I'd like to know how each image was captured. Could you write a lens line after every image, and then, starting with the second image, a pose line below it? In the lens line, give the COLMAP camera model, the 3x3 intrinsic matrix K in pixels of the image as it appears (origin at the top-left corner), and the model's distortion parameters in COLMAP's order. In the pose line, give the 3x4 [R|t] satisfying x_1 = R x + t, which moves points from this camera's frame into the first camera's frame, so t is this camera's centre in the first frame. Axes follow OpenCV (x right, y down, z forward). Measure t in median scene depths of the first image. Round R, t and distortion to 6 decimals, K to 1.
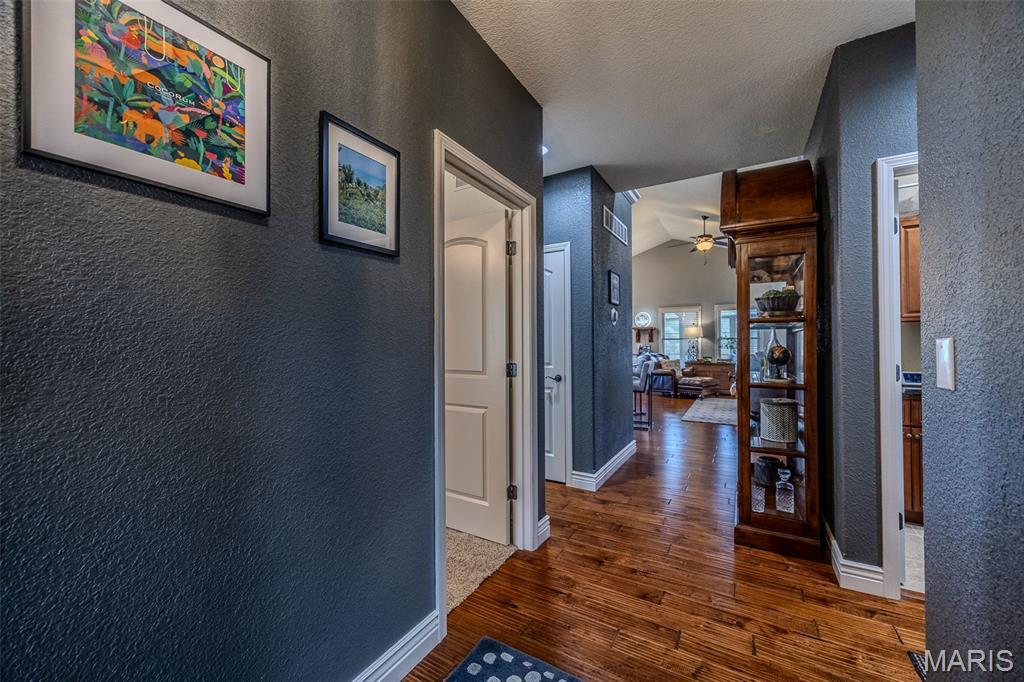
lens RADIAL K [[393.7, 0, 513.5], [0, 393.7, 341.9], [0, 0, 1]] dist [-0.000271, 0.000525]
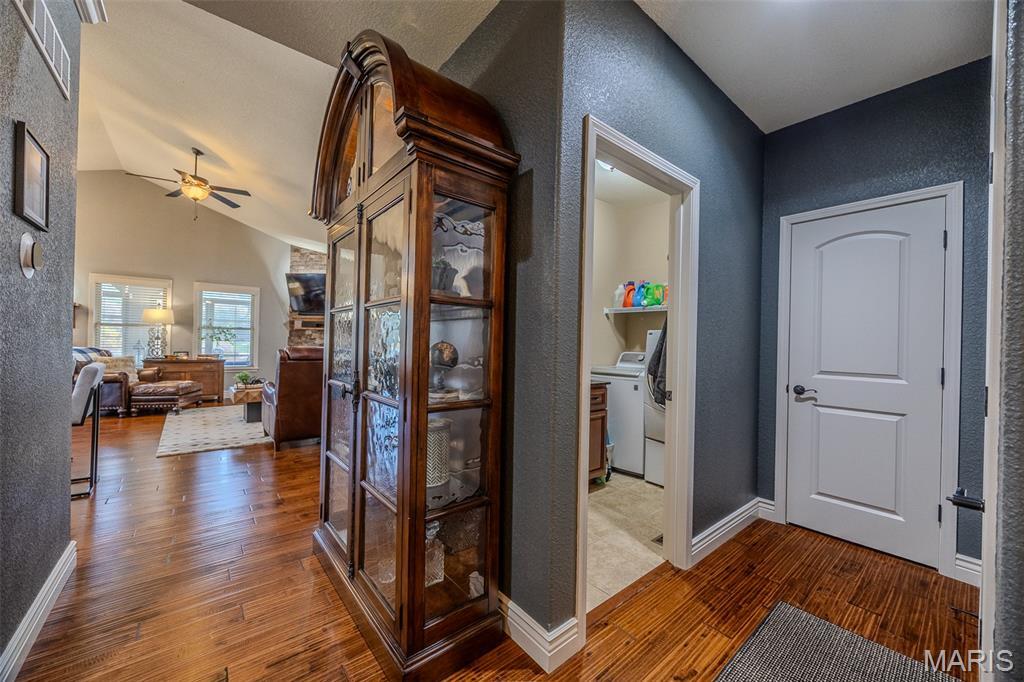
lens RADIAL K [[393.7, 0, 519.5], [0, 393.7, 342.1], [0, 0, 1]] dist [-0.000271, 0.000525]
pose [[0.342004, 0.011583, 0.939627, 0.026943], [-0.030573, 0.999532, -0.001194, 0.002119], [-0.939201, -0.028319, 0.342198, 0.183340]]
